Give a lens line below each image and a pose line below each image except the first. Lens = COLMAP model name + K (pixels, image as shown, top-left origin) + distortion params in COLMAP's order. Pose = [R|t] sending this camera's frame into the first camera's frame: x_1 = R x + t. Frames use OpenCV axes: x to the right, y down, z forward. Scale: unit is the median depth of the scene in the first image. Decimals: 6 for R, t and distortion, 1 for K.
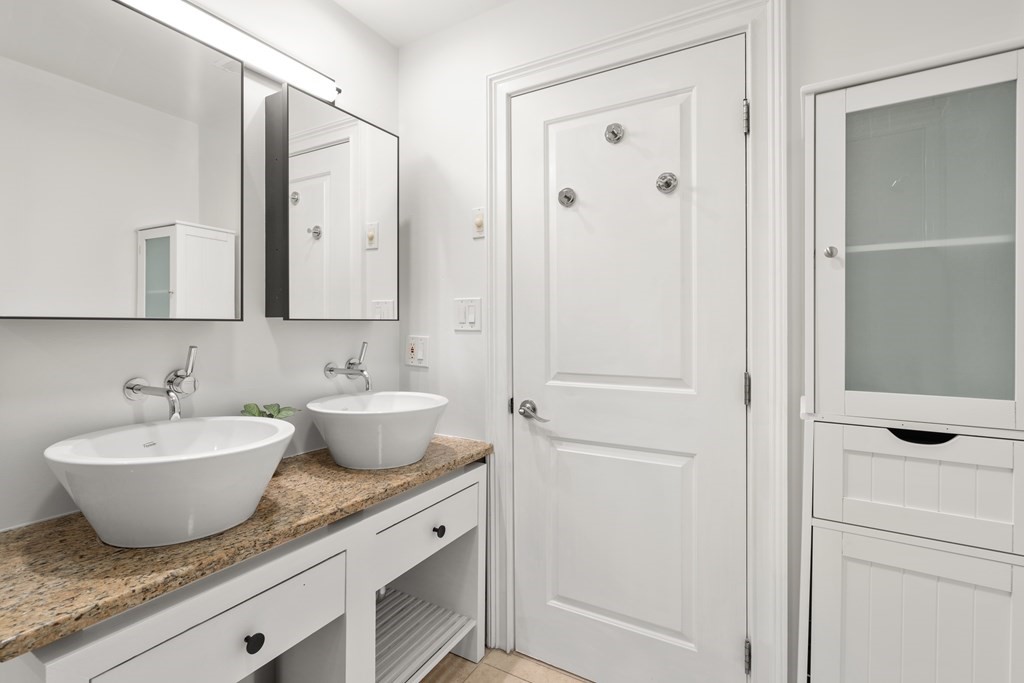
lens RADIAL K [[482.1, 0, 508.4], [0, 482.1, 332.4], [0, 0, 1]] dist [0.000074, 0.002605]
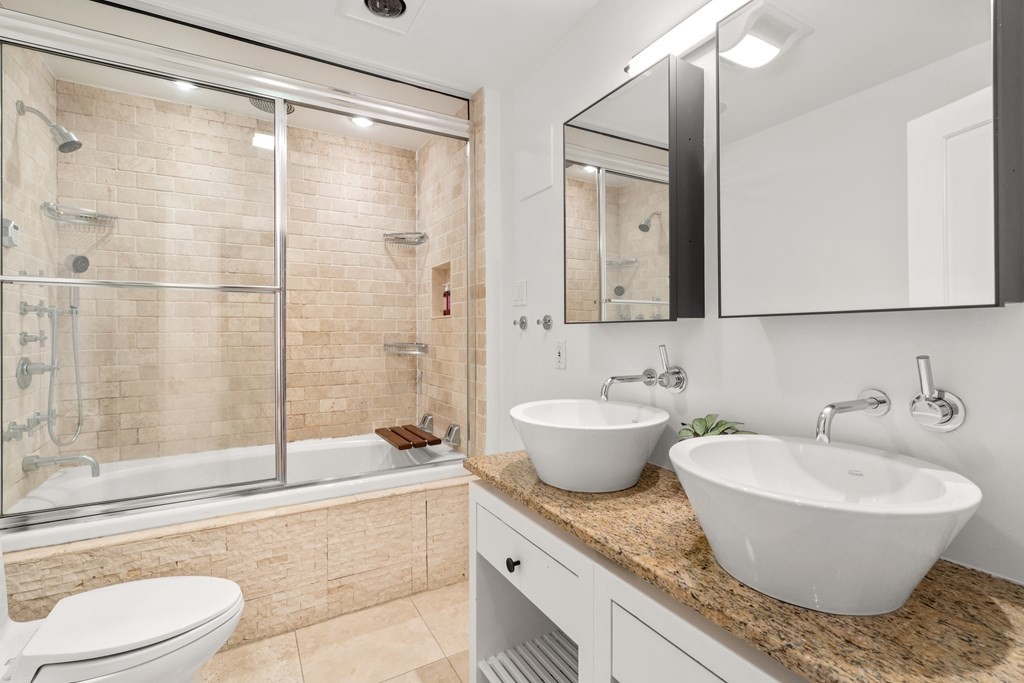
lens RADIAL K [[482.1, 0, 510.3], [0, 482.1, 336.3], [0, 0, 1]] dist [0.000074, 0.002605]
pose [[-0.519434, 0.010941, -0.854441, 0.469747], [-0.006588, 0.999837, 0.016808, -0.006511], [0.854485, 0.014360, -0.519277, 1.306653]]
